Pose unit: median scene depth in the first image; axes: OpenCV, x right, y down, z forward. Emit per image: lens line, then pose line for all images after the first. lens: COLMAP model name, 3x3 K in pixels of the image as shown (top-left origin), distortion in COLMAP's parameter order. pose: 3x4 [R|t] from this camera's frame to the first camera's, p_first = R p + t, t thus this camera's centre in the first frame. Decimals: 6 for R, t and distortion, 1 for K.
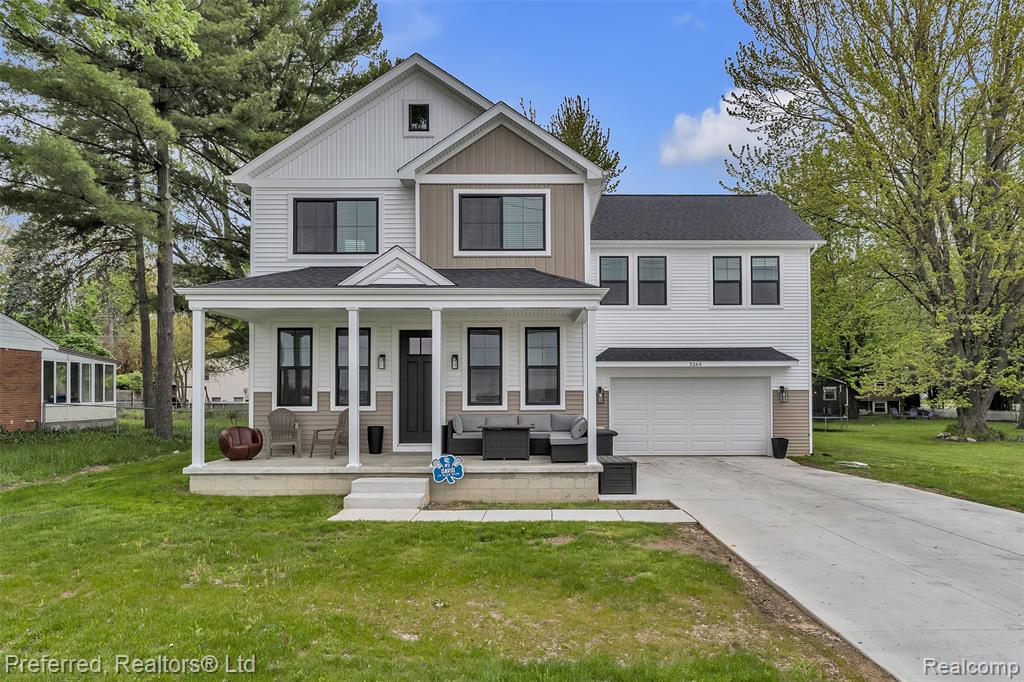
lens RADIAL K [[611.9, 0, 529.9], [0, 611.9, 393.0], [0, 0, 1]] dist [-0.002641, -0.000683]
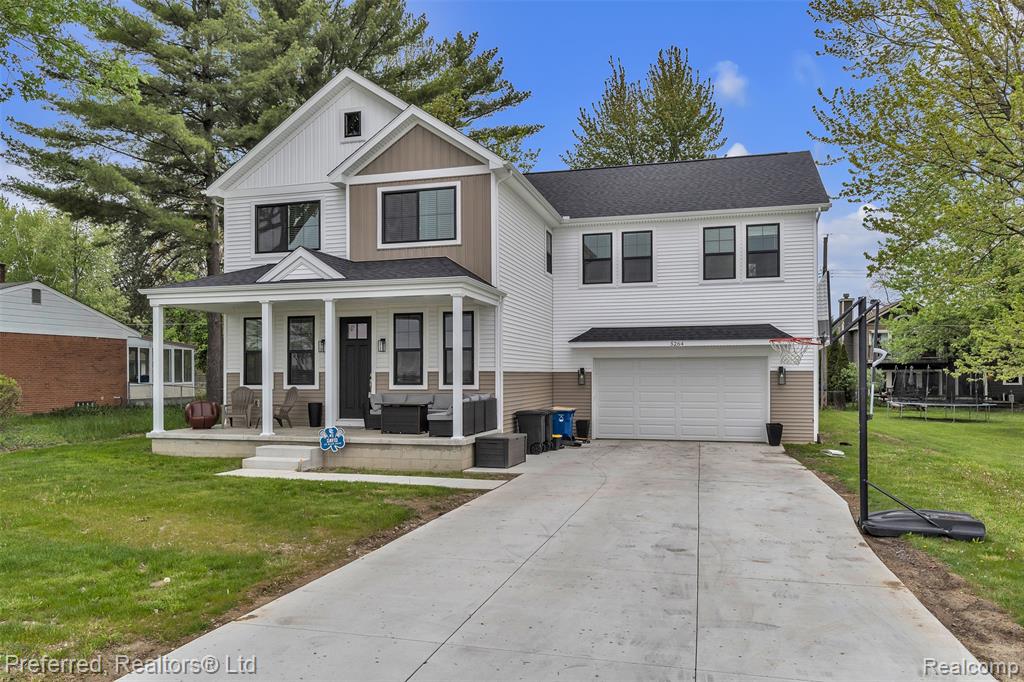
lens RADIAL K [[675.5, 0, 511.7], [0, 675.5, 388.6], [0, 0, 1]] dist [-0.006577, -0.004802]
pose [[0.964268, 0.005722, -0.264866, 0.421557], [-0.000740, 0.999821, 0.018905, 0.003999], [0.264927, -0.018034, 0.964100, -0.108015]]
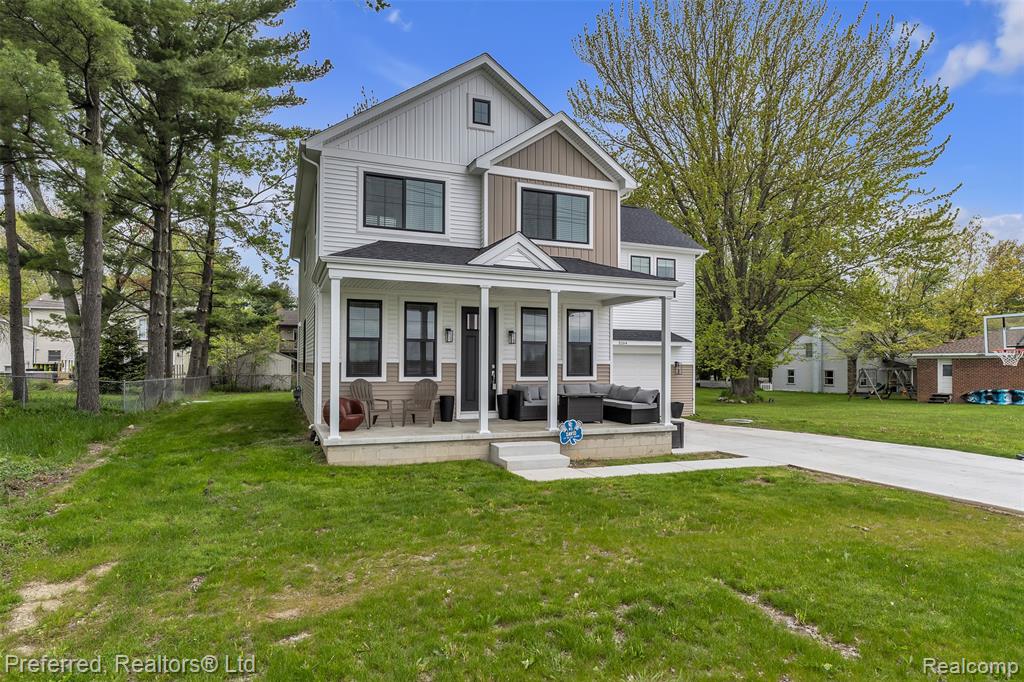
lens RADIAL K [[562.9, 0, 489.0], [0, 562.9, 368.9], [0, 0, 1]] dist [-0.011615, -0.000335]
pose [[0.939791, 0.006962, 0.341679, -0.508215], [-0.009119, 0.999947, 0.004707, 0.002168], [-0.341628, -0.007539, 0.939805, 0.052390]]
